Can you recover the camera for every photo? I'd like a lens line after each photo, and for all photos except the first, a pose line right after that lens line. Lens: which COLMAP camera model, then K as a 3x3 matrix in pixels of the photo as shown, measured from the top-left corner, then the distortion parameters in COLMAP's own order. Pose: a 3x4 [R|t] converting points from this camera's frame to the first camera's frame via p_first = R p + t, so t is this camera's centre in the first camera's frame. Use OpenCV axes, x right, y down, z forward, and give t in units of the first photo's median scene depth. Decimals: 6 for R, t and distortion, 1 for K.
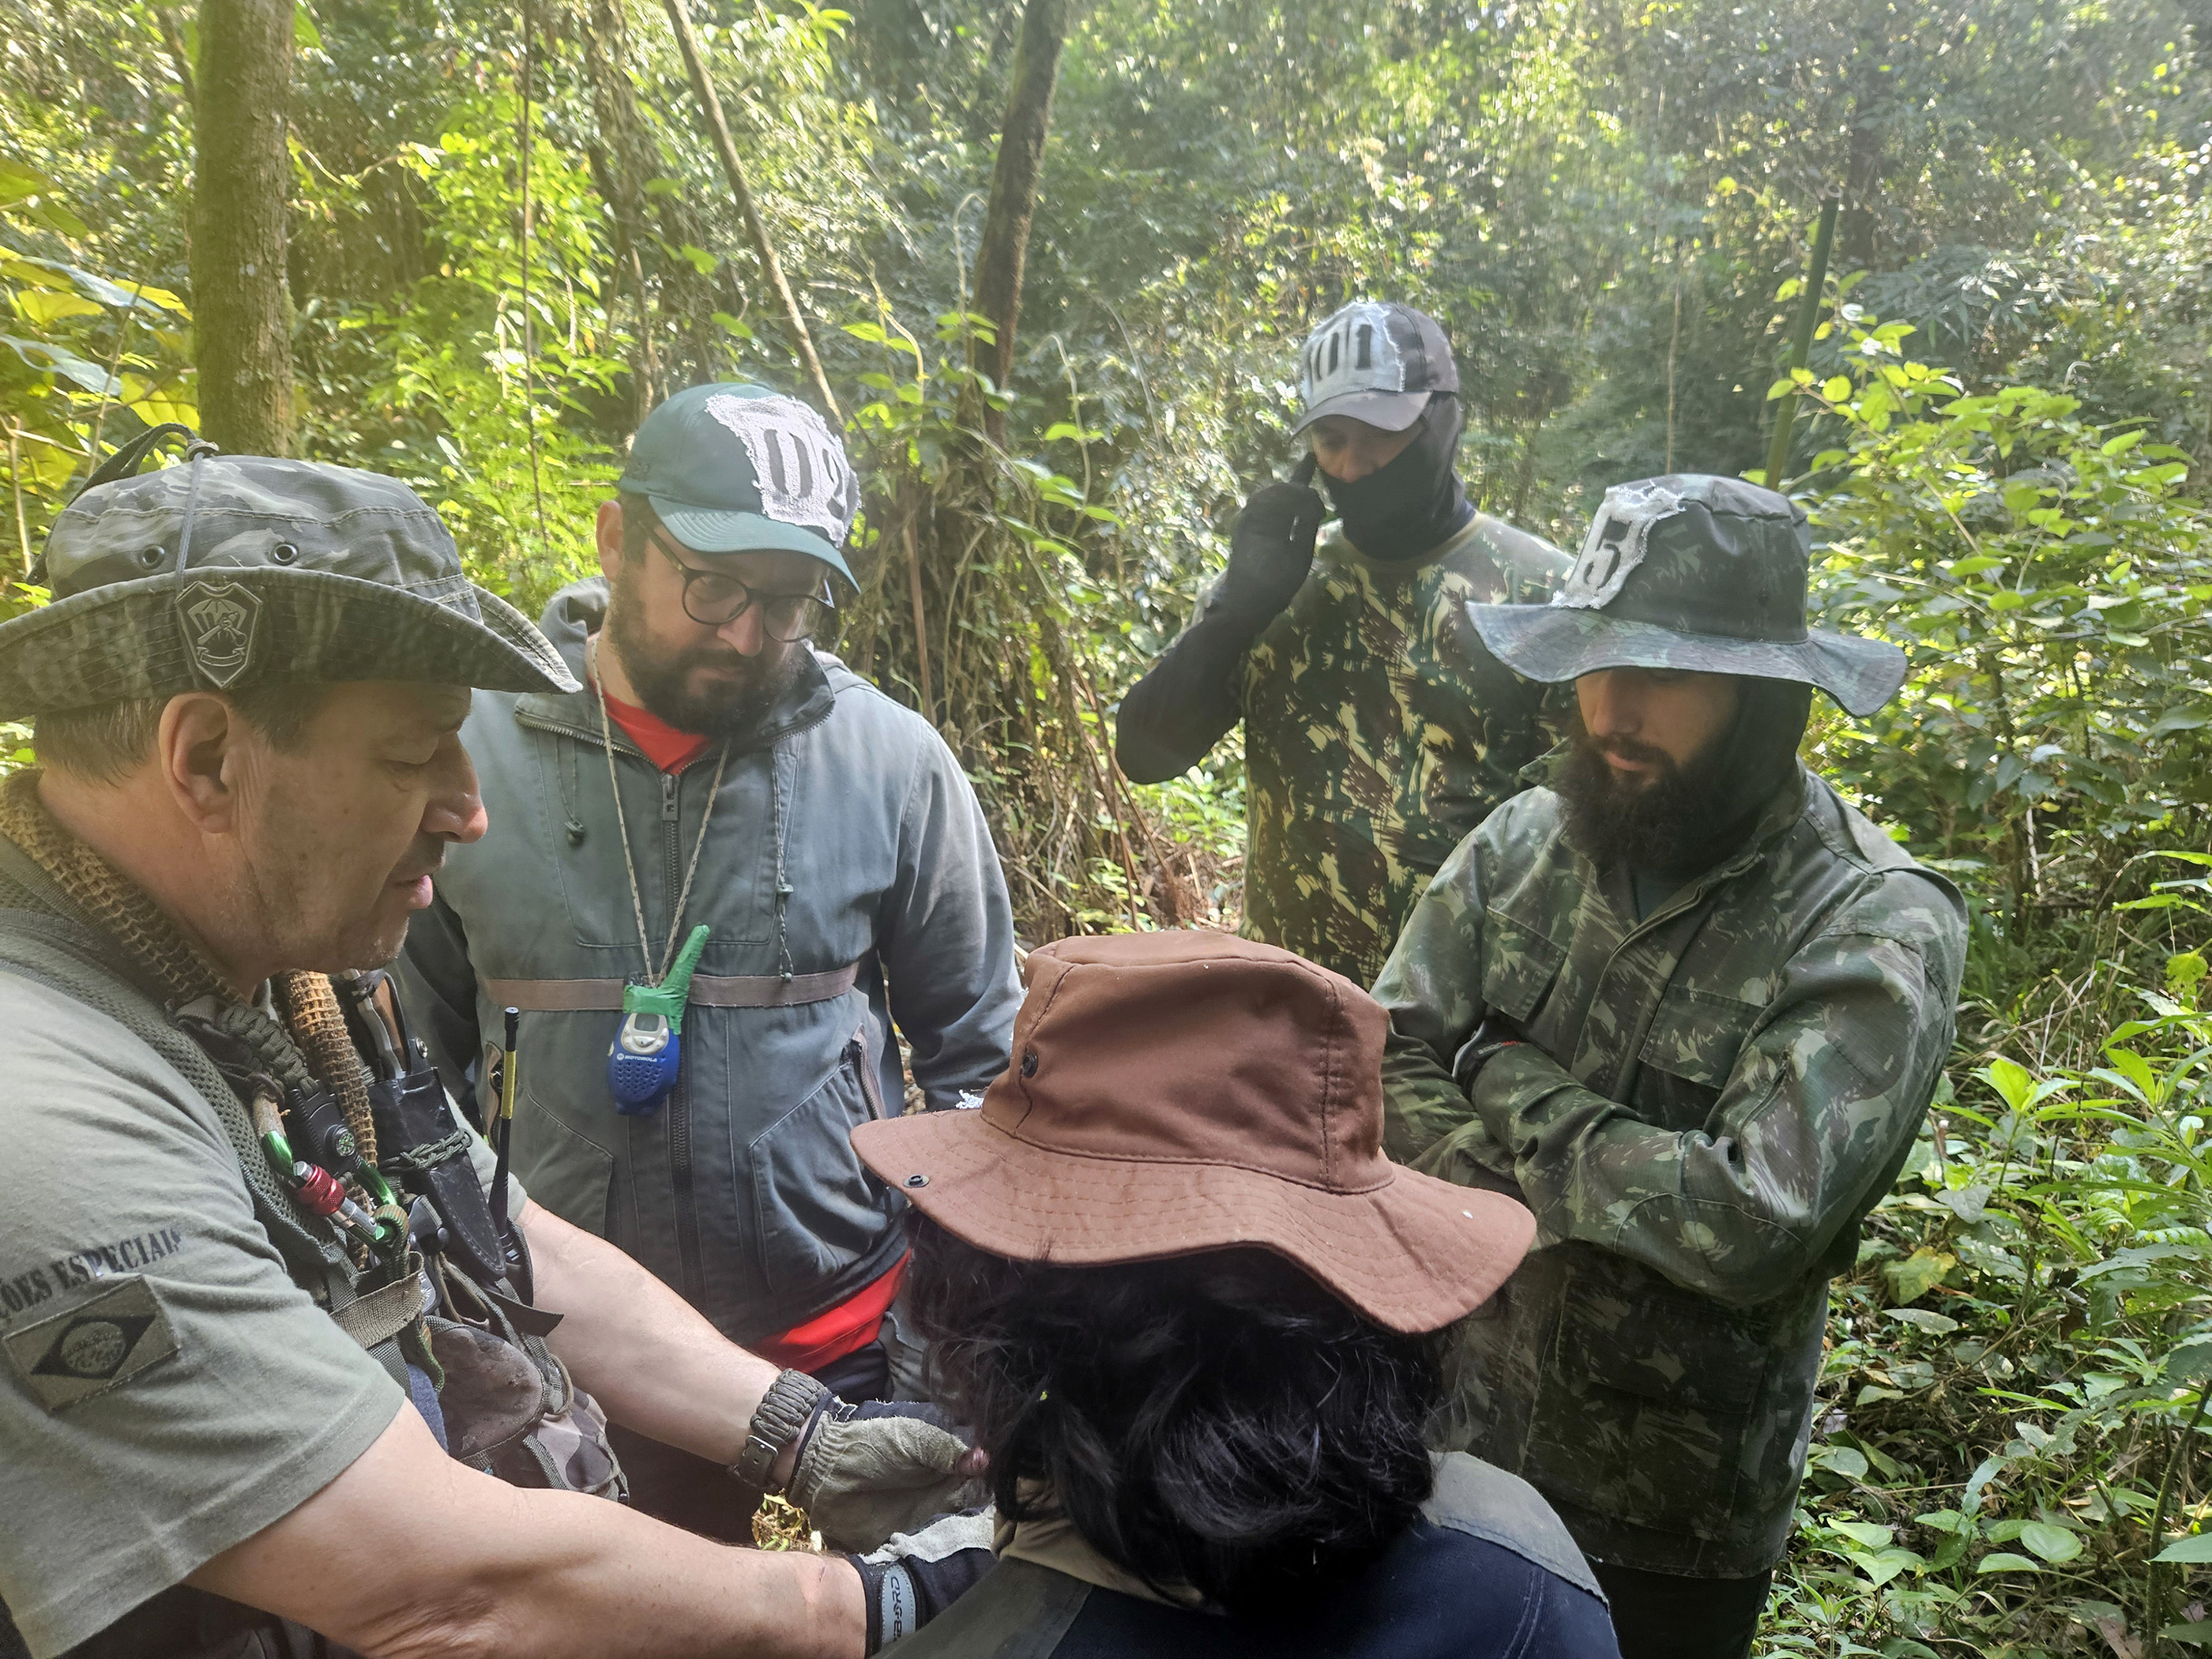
lens RADIAL K [[1572.3, 0, 1050.8], [0, 1572.3, 809.2], [0, 0, 1]] dist [0.025721, -0.008923]
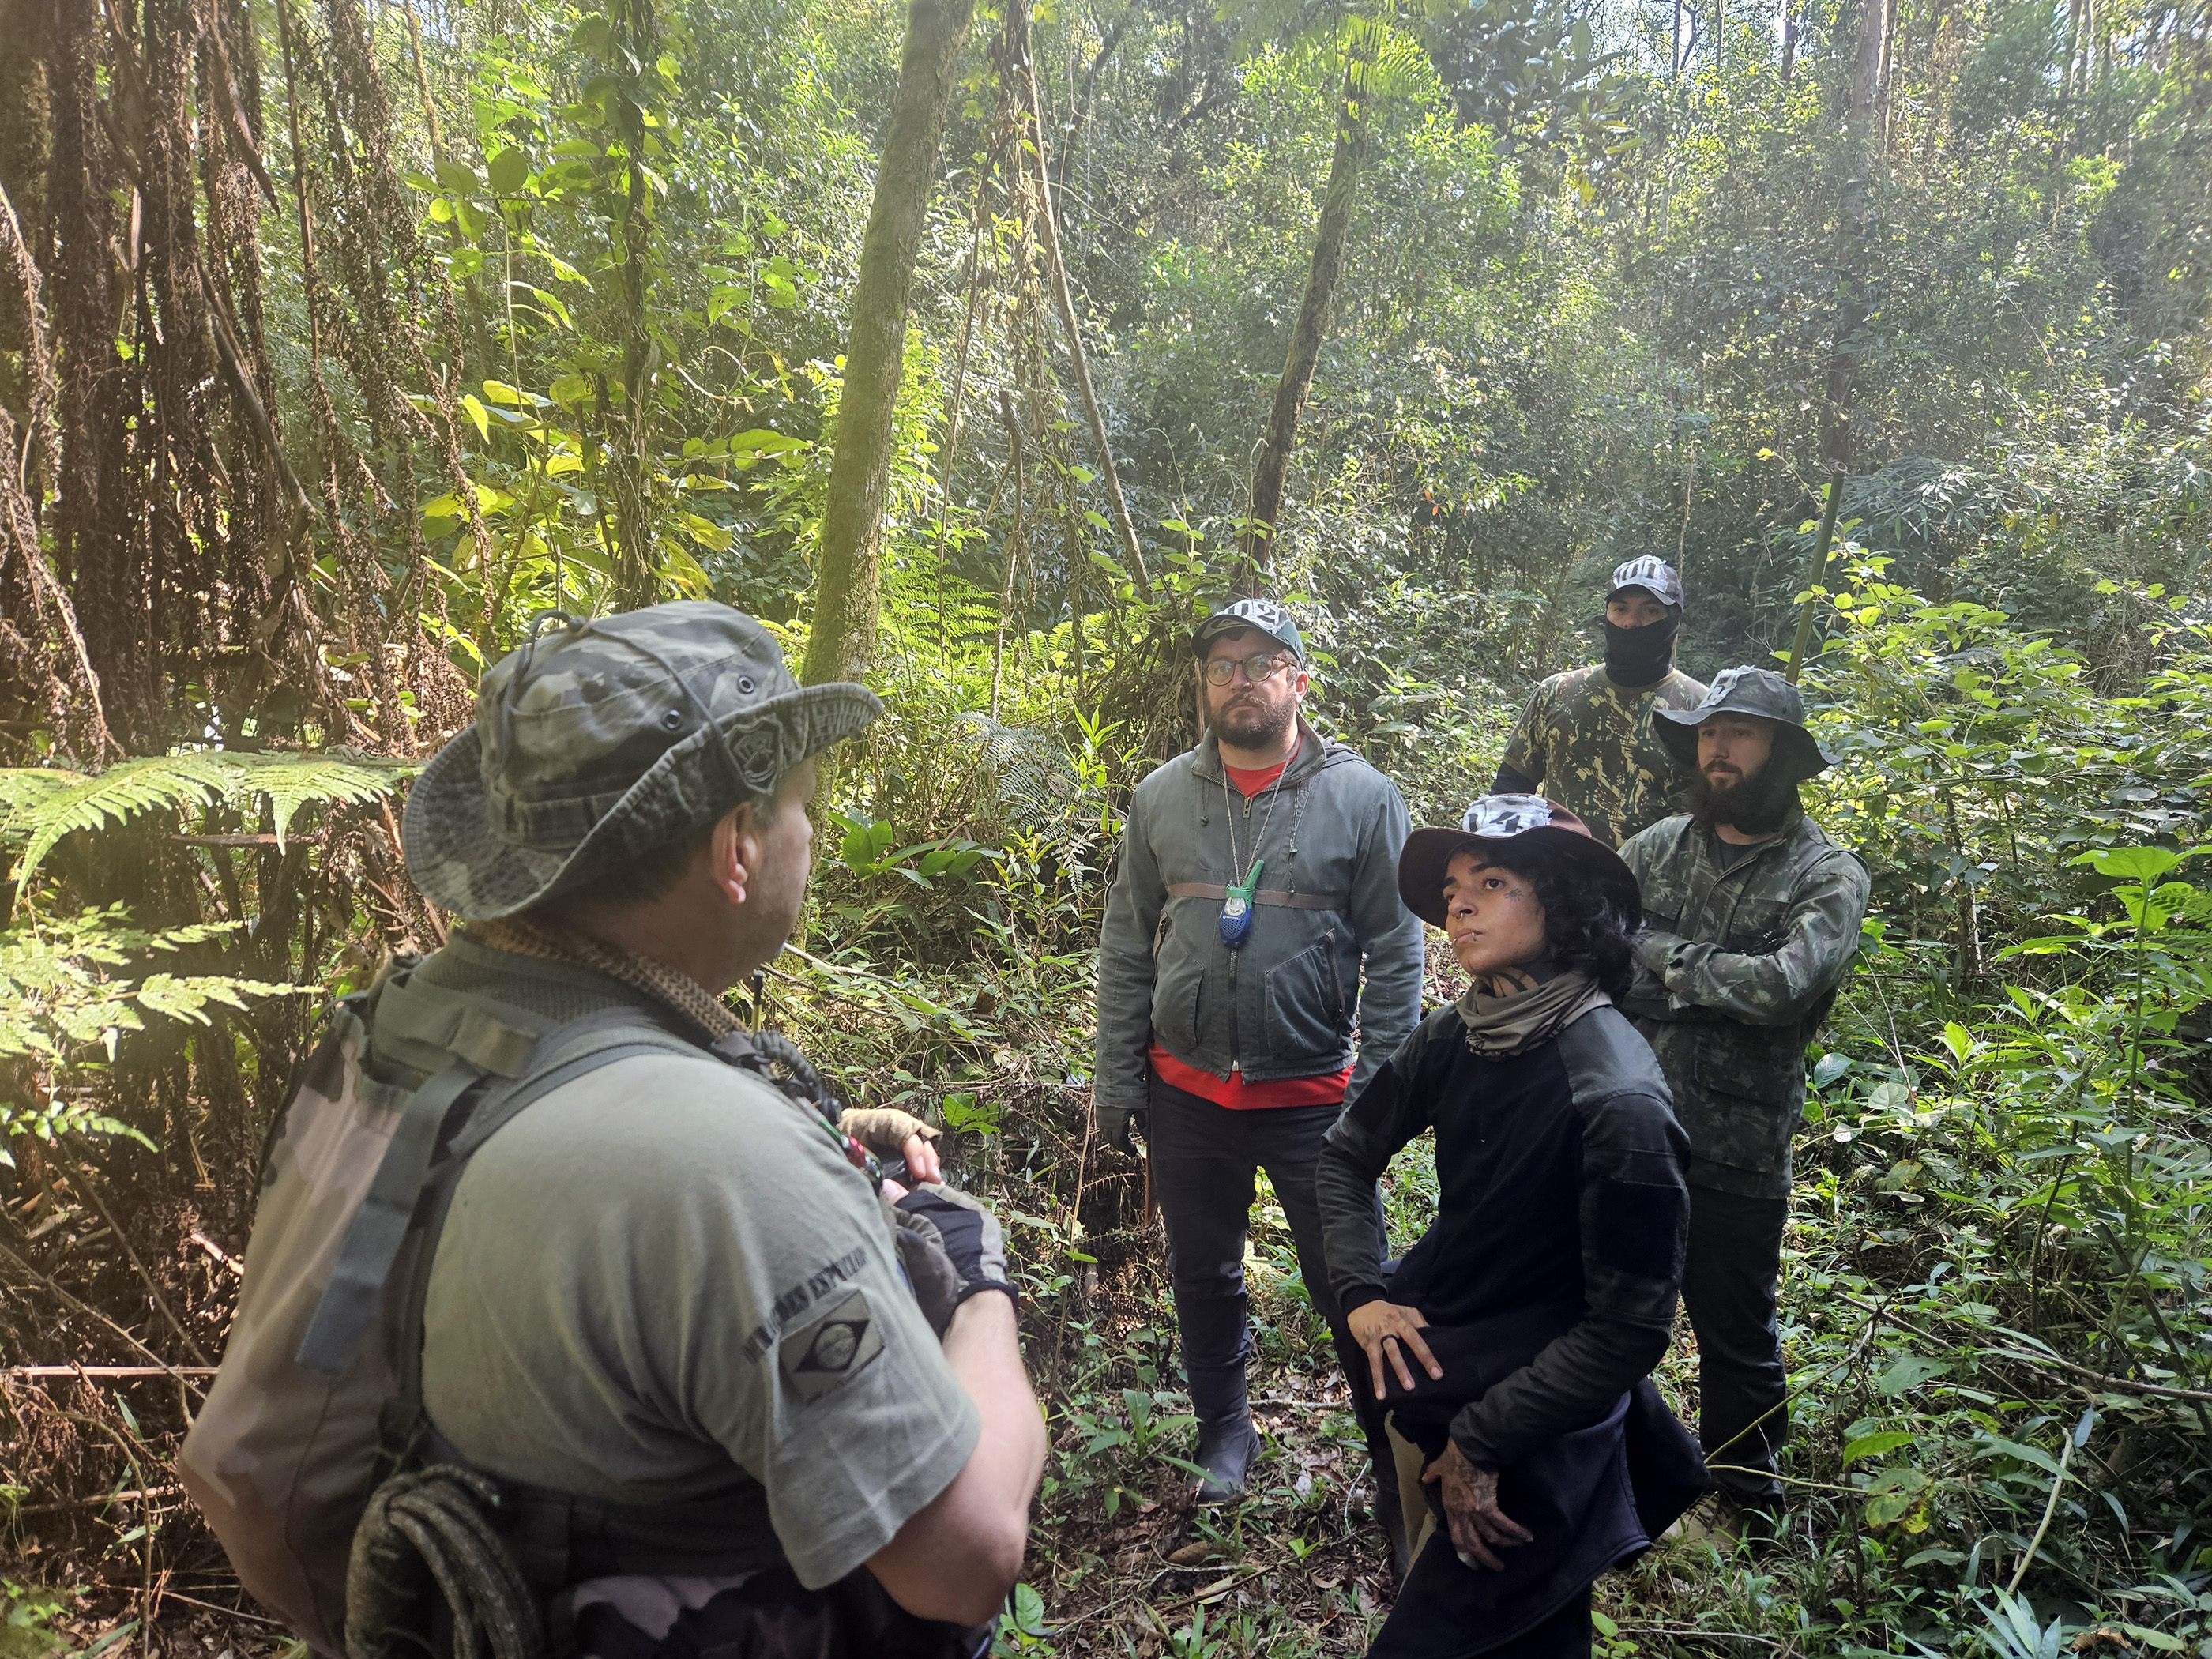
lens RADIAL K [[1539.8, 0, 1102.3], [0, 1539.8, 810.1], [0, 0, 1]] dist [0.072208, -0.053449]
pose [[0.997945, 0.049163, 0.041091, -0.217376], [-0.046209, 0.996477, -0.069986, 0.054810], [-0.044387, 0.067943, 0.996701, -0.362984]]
